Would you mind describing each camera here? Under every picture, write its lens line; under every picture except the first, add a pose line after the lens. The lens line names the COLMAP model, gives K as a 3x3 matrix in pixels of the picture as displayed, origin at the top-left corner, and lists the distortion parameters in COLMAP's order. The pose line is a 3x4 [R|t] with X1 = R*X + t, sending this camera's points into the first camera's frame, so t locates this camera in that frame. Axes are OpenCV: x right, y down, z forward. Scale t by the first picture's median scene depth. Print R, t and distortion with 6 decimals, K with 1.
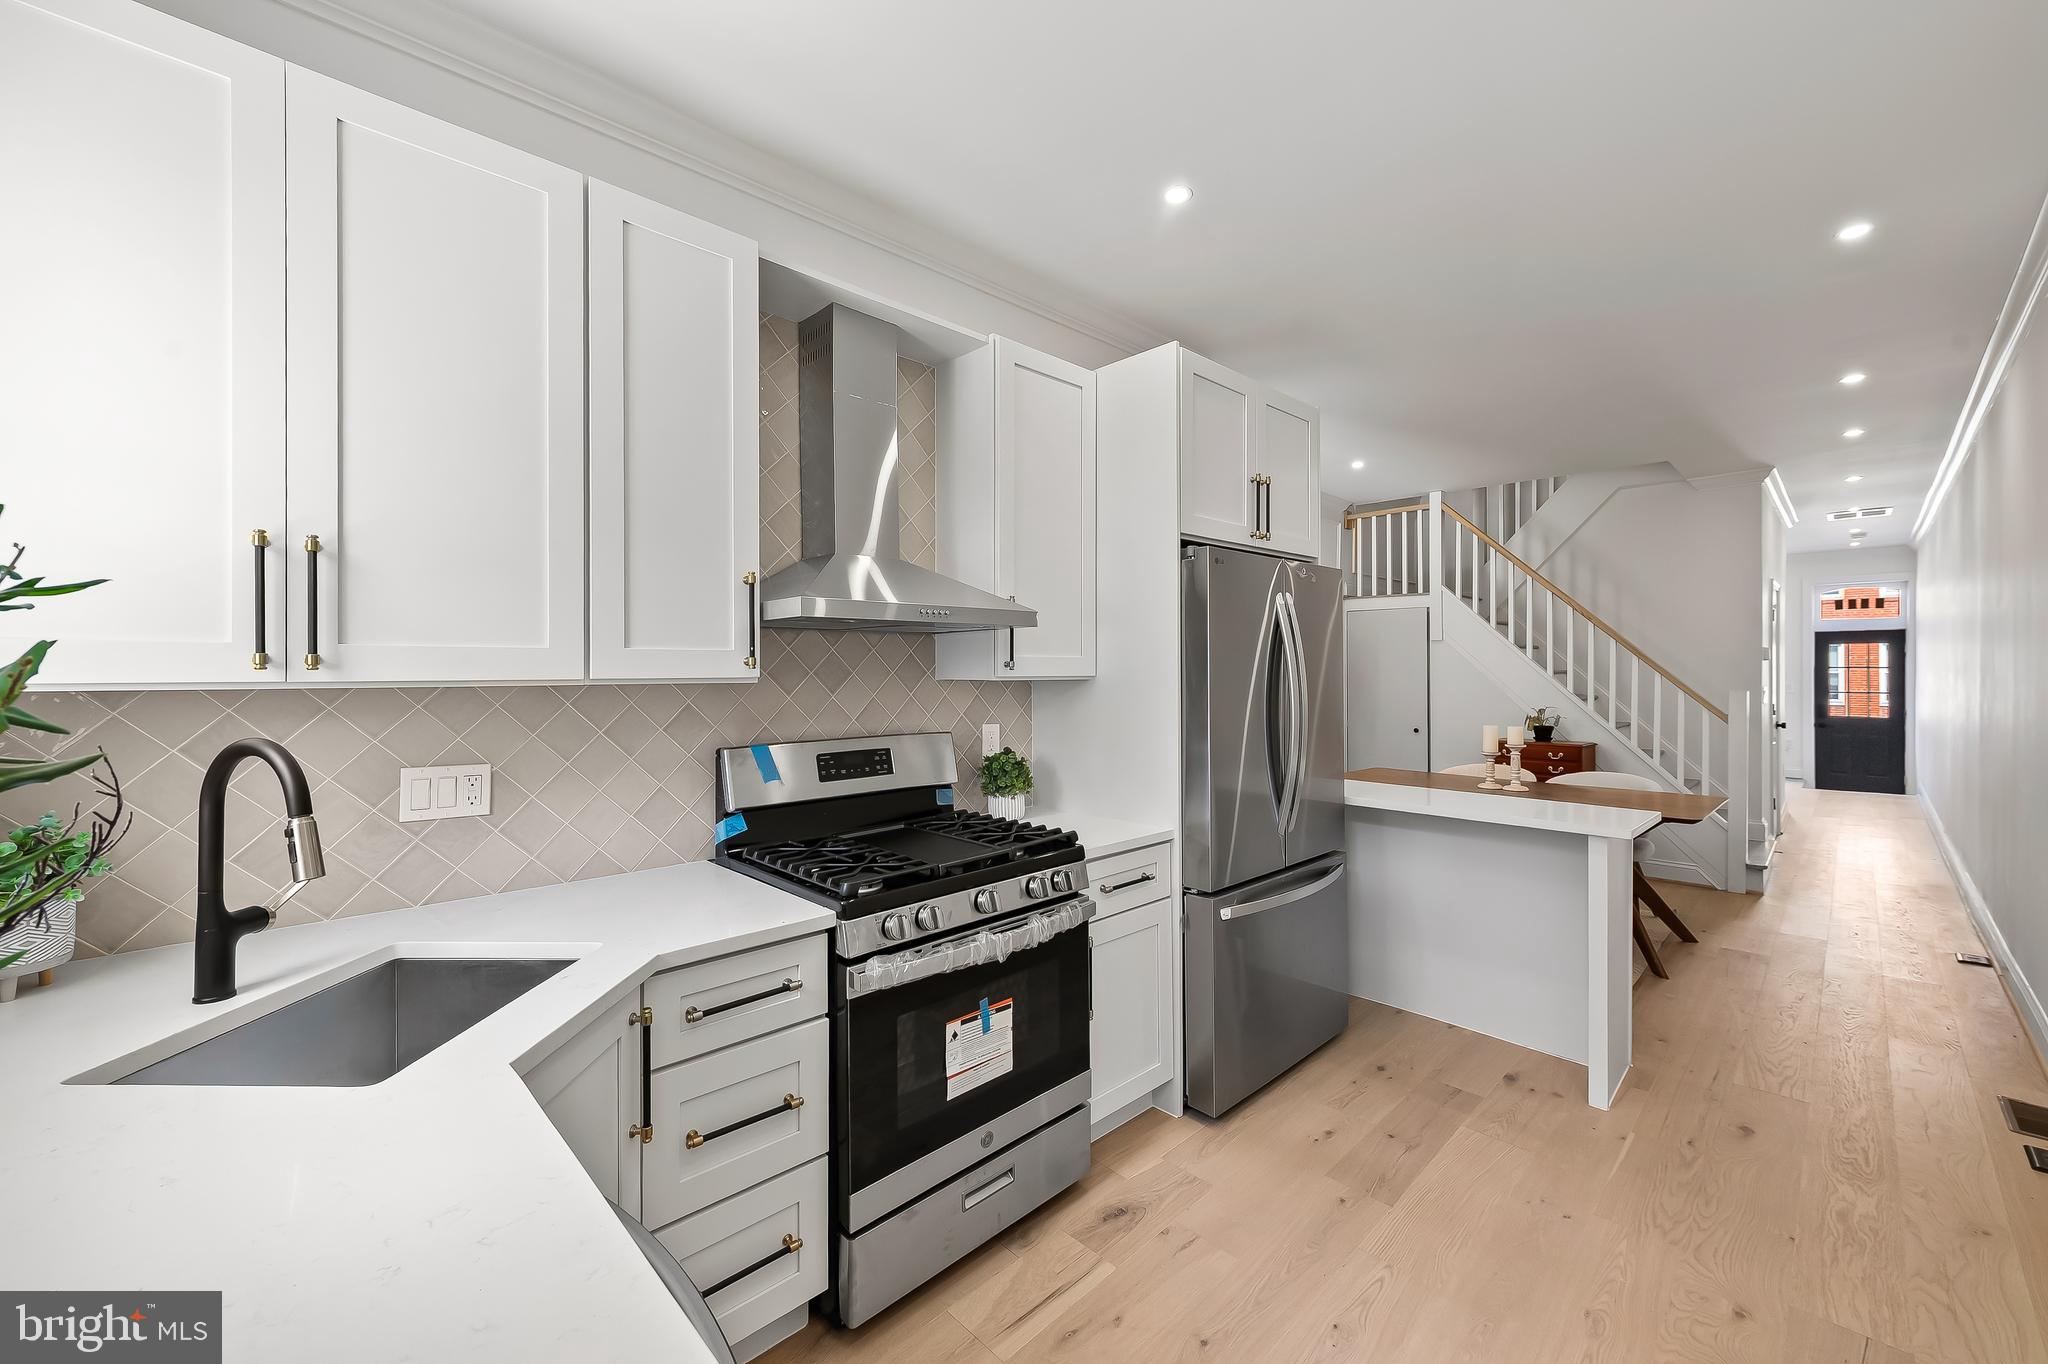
lens RADIAL K [[806.9, 0, 1026.8], [0, 806.9, 666.0], [0, 0, 1]] dist [0.008301, -0.000055]
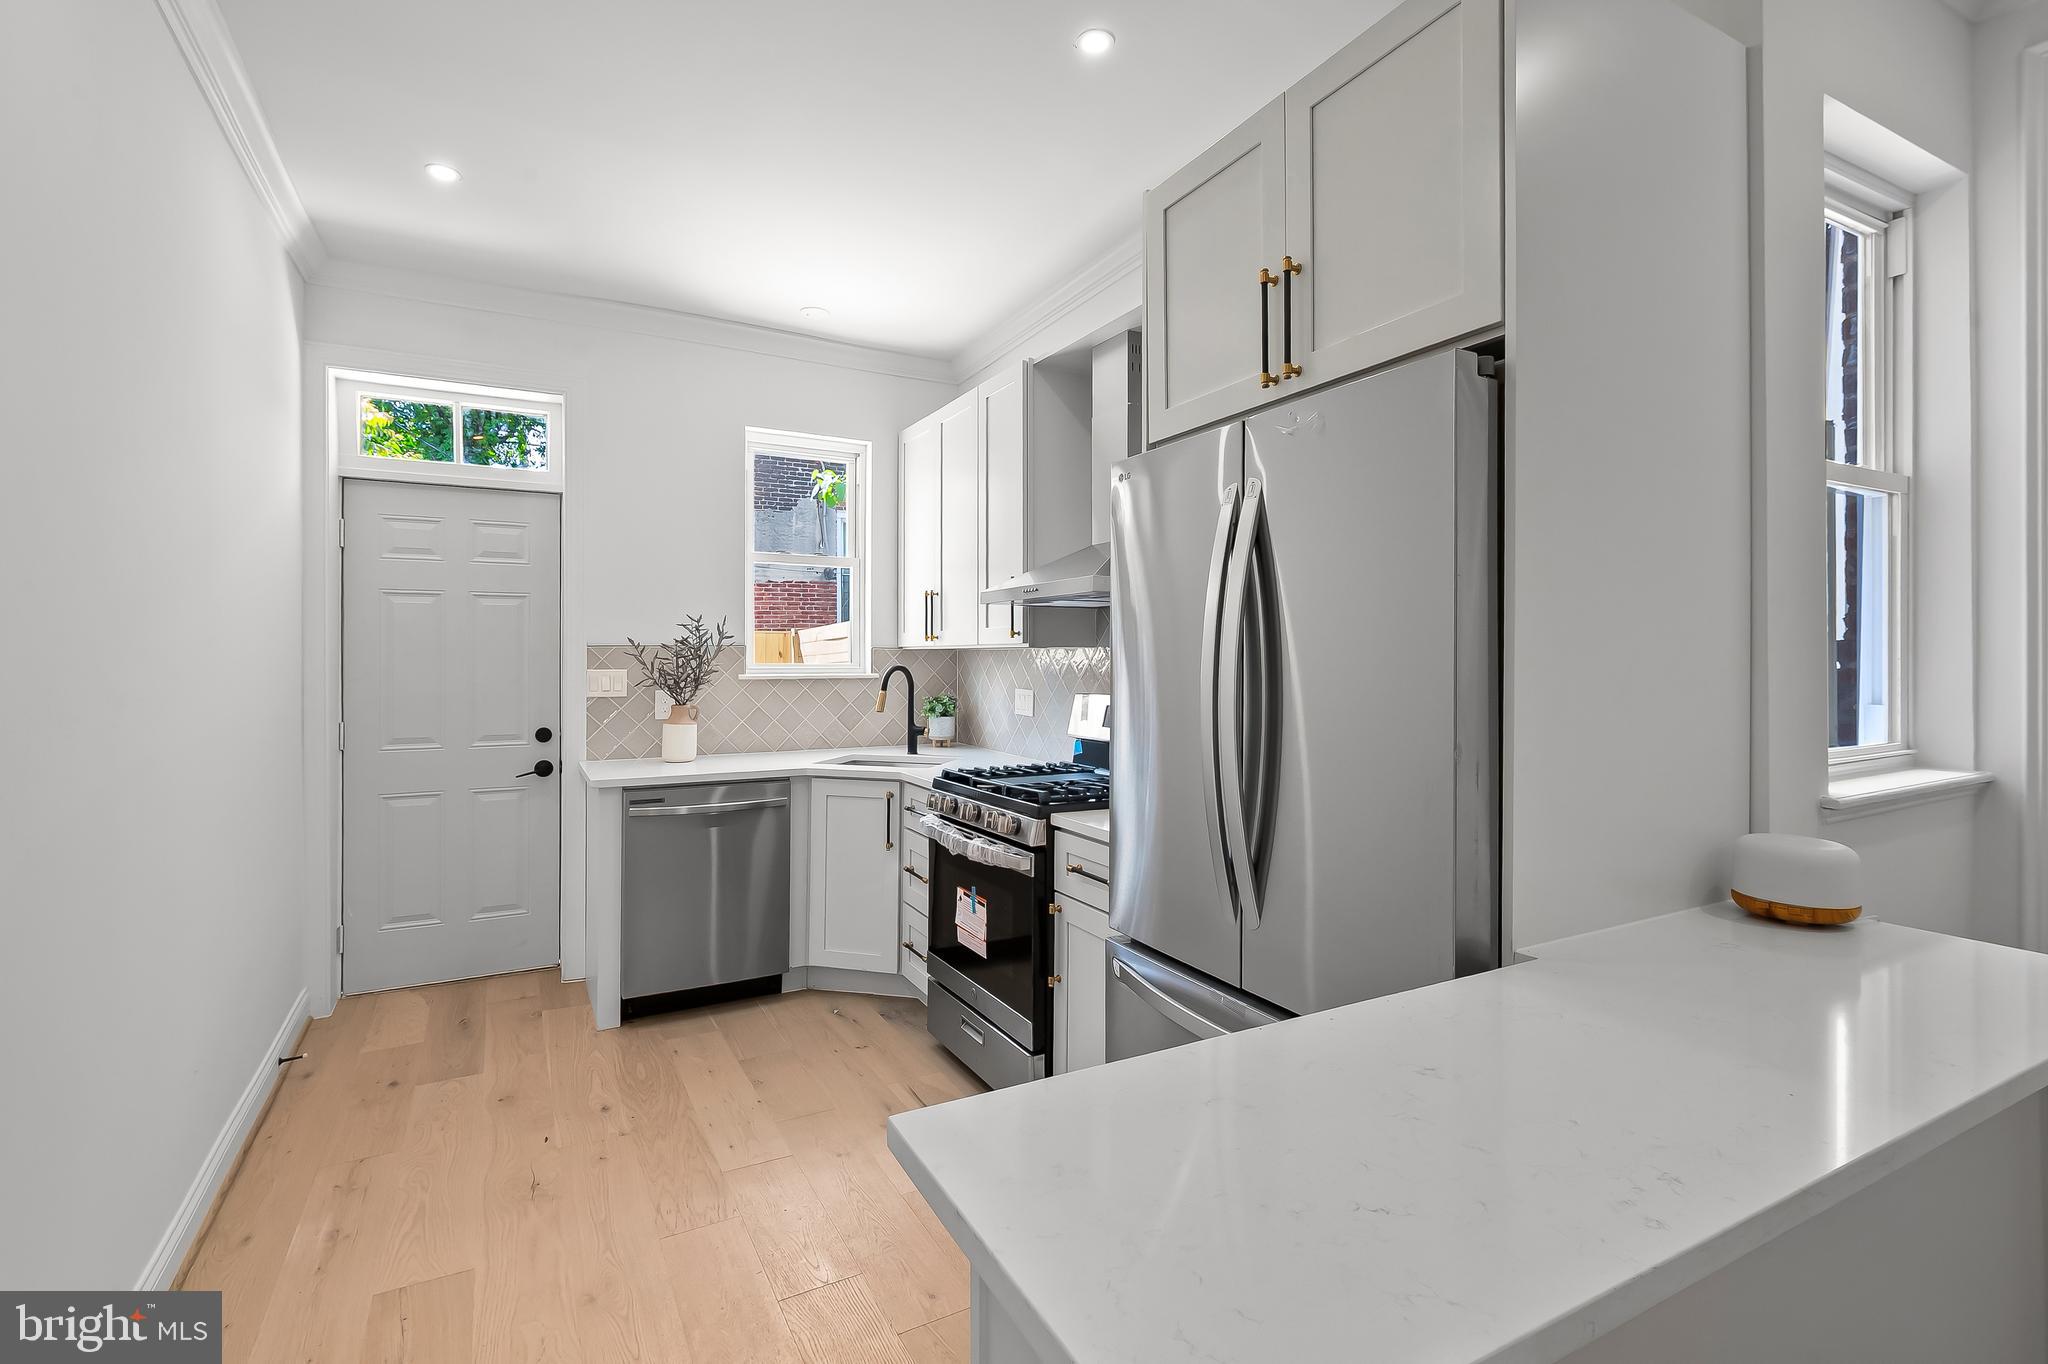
lens RADIAL K [[941.4, 0, 1024.4], [0, 941.4, 657.8], [0, 0, 1]] dist [0.001566, 0.000441]
pose [[-0.268363, 0.001451, -0.963317, 0.465885], [0.001534, 0.999998, 0.001080, 0.013396], [0.963317, -0.001188, -0.268365, 0.498095]]
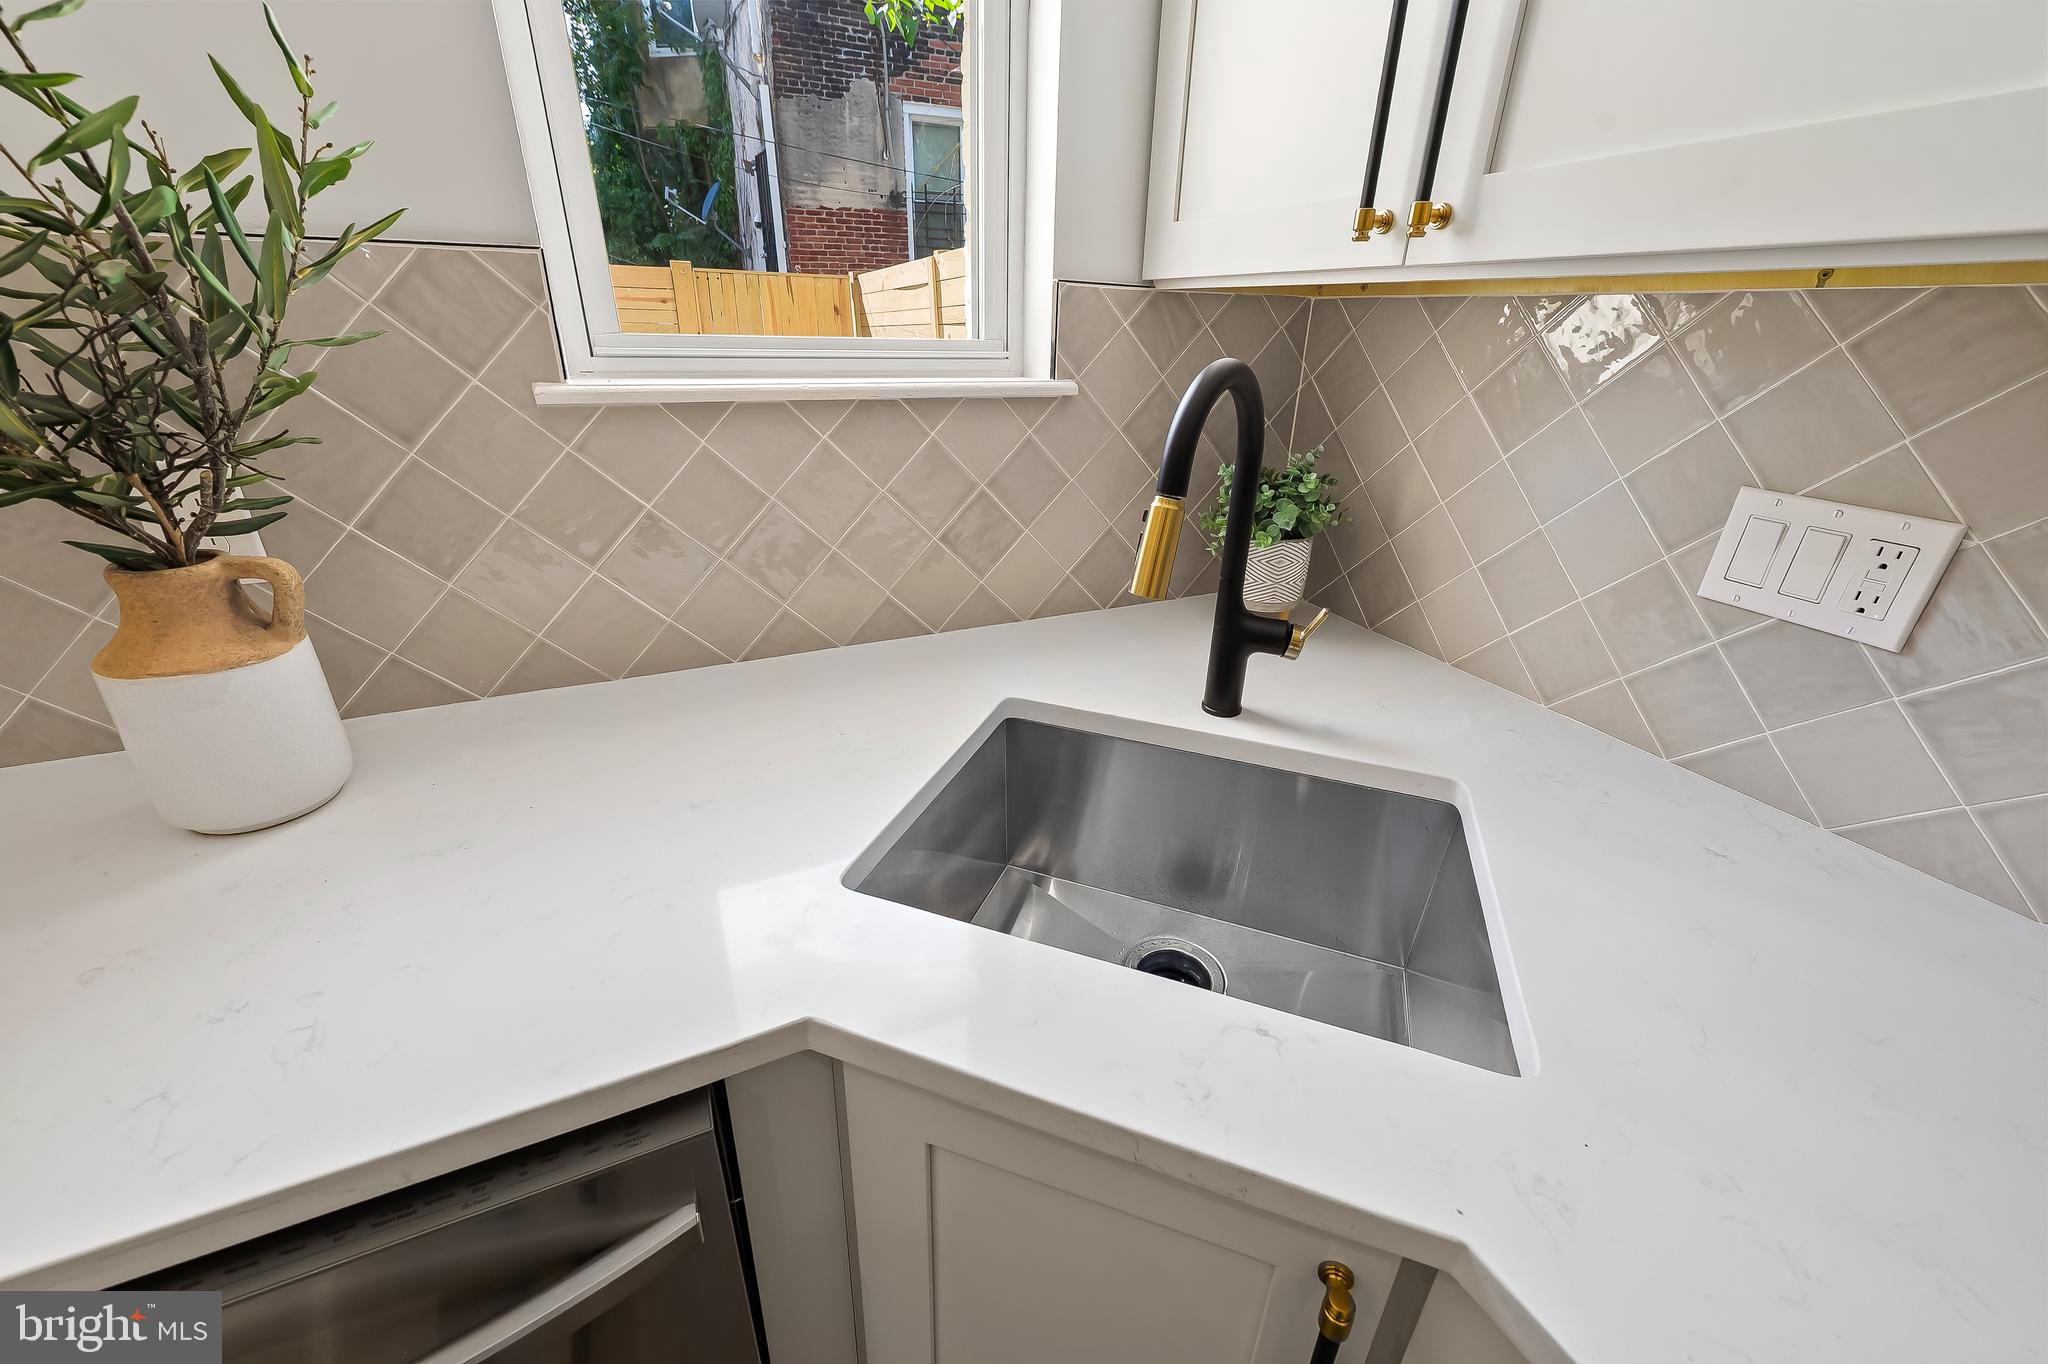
lens RADIAL K [[800.8, 0, 1024.0], [0, 800.8, 682.0], [0, 0, 1]] dist [0.003094, 0.000003]
pose [[-0.331071, 0.384009, -0.861933, -0.057386], [-0.018637, 0.910607, 0.412853, 0.013635], [0.943422, 0.152747, -0.294319, 0.227054]]
